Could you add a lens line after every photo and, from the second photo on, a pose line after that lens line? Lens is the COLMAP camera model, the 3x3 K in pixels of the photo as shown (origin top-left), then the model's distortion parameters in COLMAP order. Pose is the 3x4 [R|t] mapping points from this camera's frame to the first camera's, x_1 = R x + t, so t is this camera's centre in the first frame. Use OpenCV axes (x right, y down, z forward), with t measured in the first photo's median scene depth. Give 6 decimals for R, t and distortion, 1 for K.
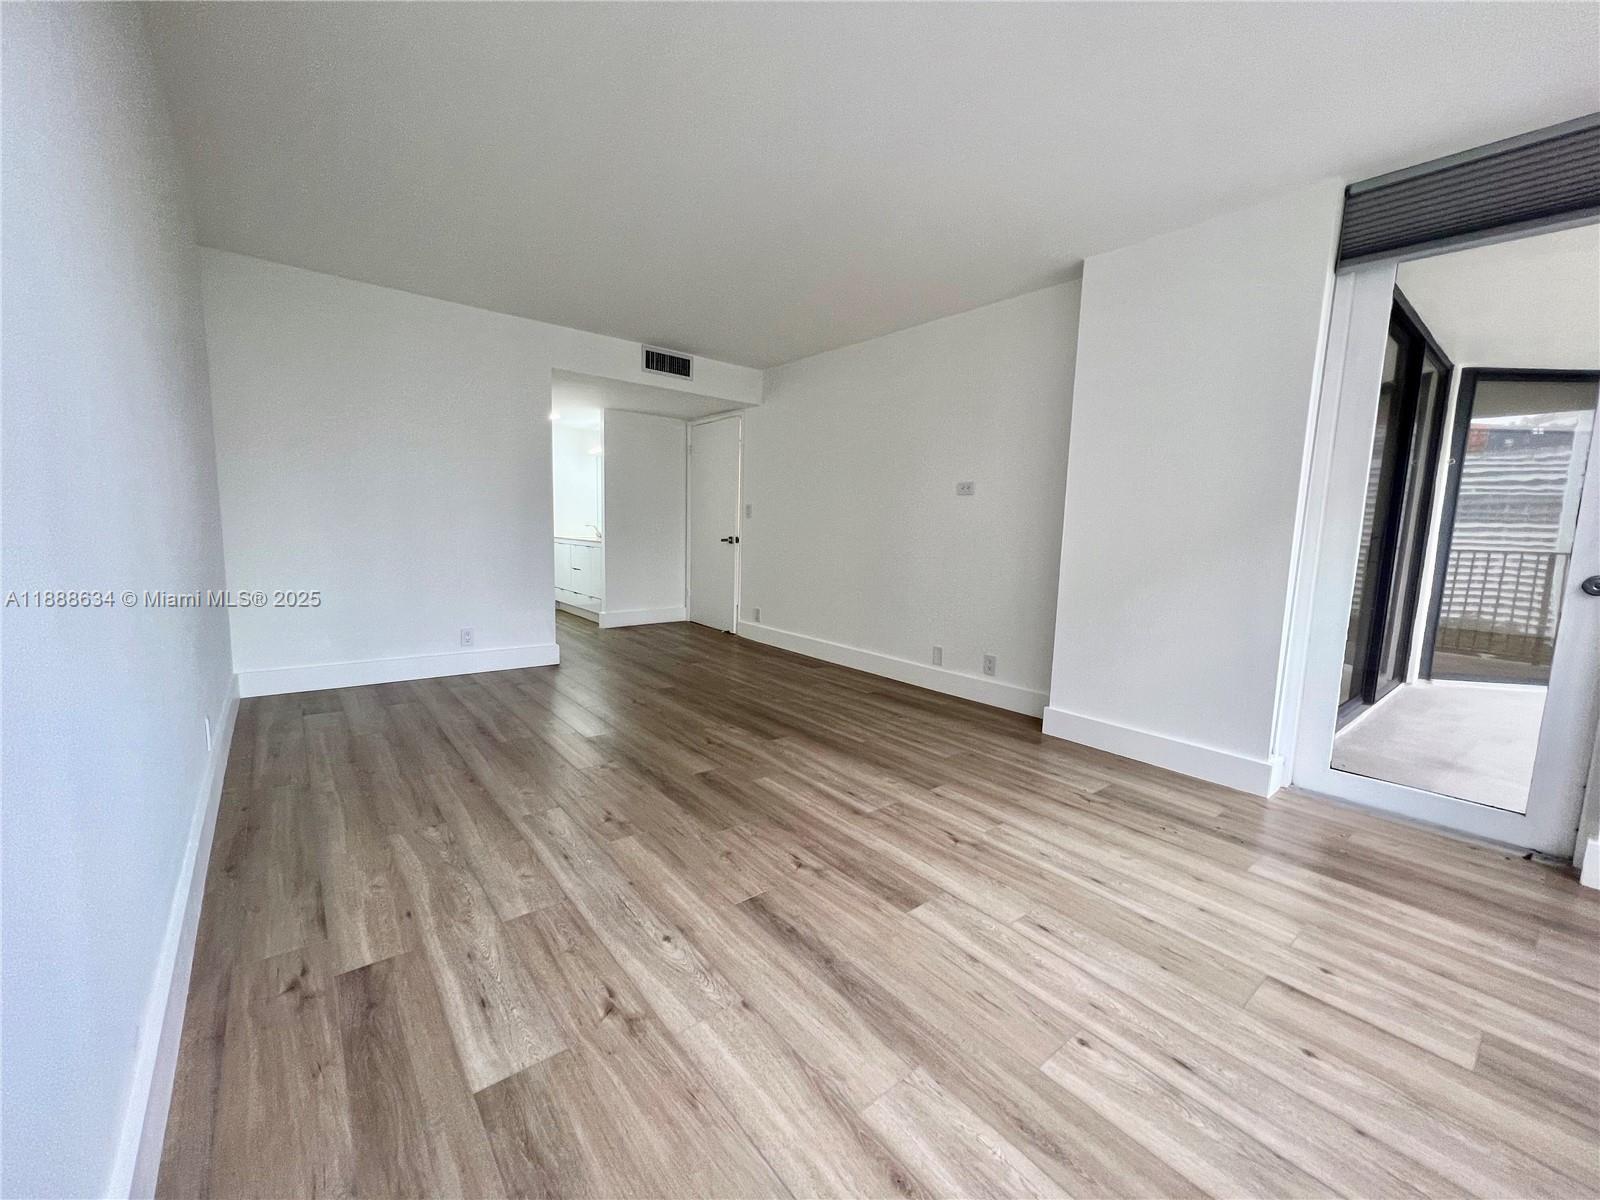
lens RADIAL K [[642.6, 0, 800.0], [0, 642.6, 600.0], [0, 0, 1]] dist [-0.000748, -0.000189]
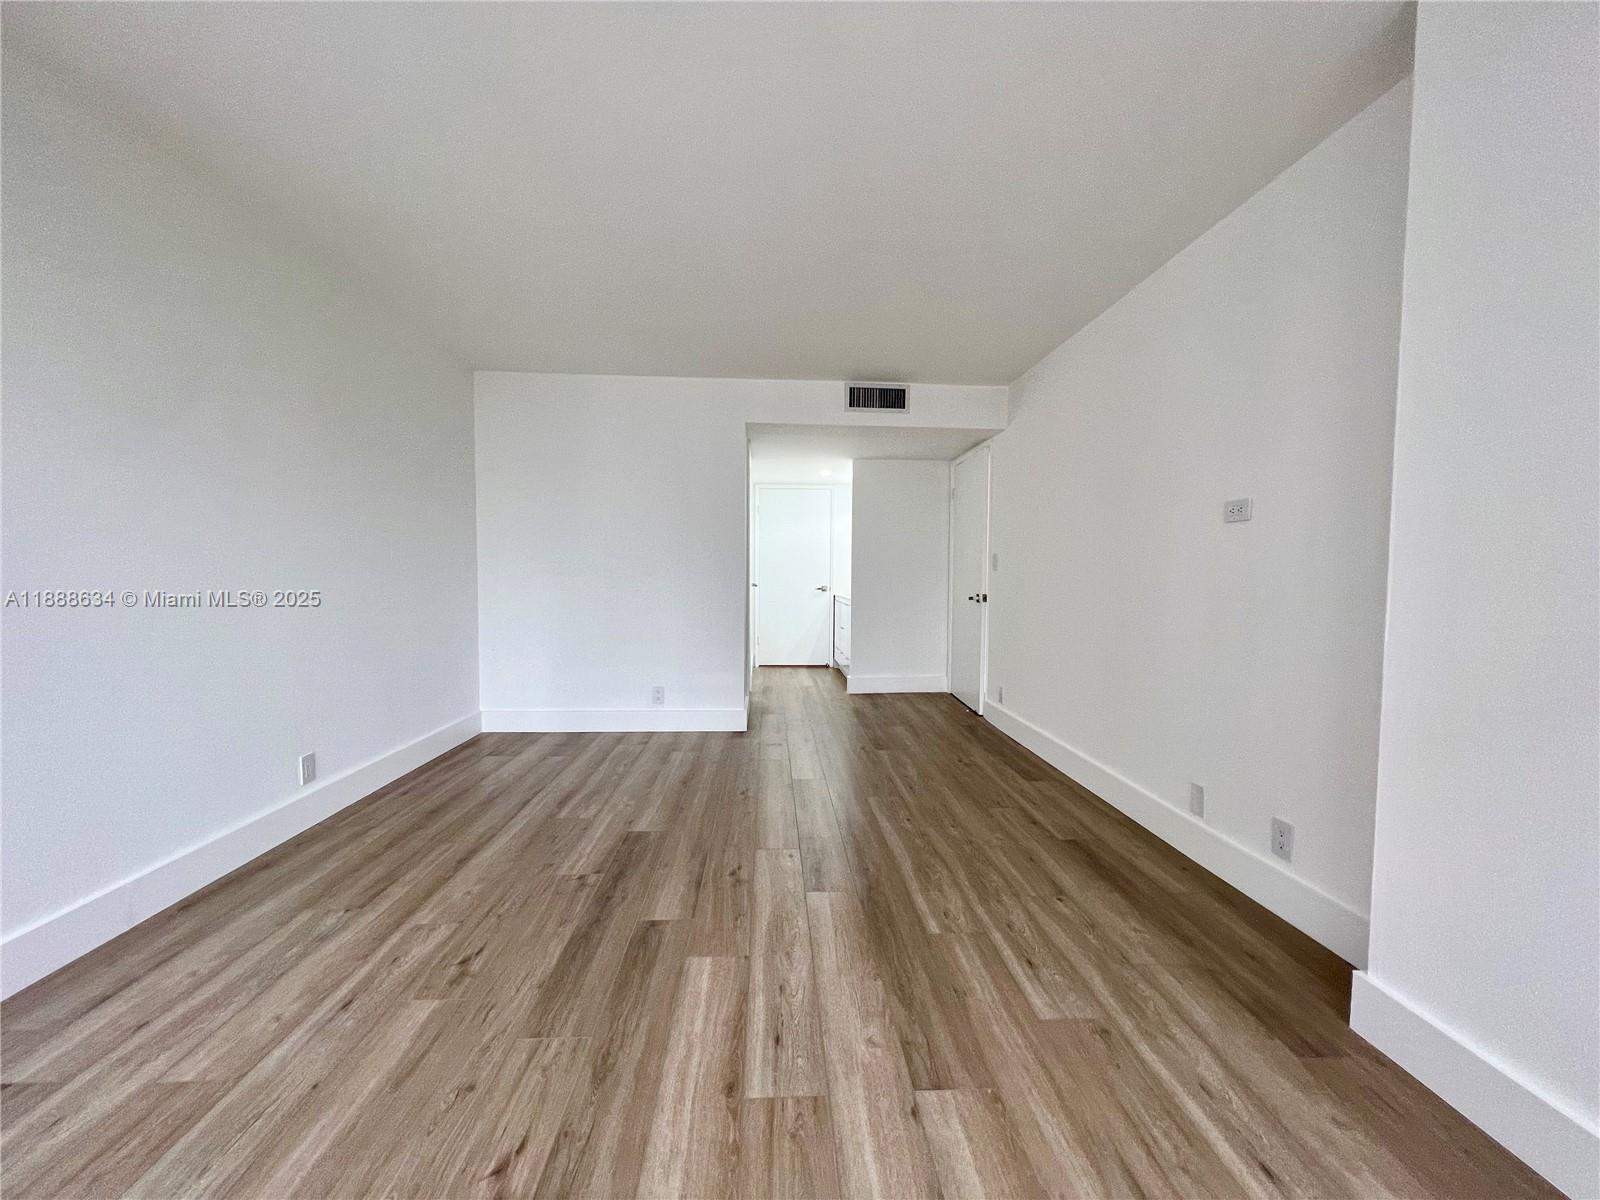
lens RADIAL K [[642.6, 0, 800.0], [0, 642.6, 600.0], [0, 0, 1]] dist [-0.000748, -0.000189]
pose [[0.810243, 0.001046, -0.586093, 0.339011], [-0.050792, 0.996361, -0.068440, -0.044599], [0.583889, 0.085222, 0.807348, 0.394160]]
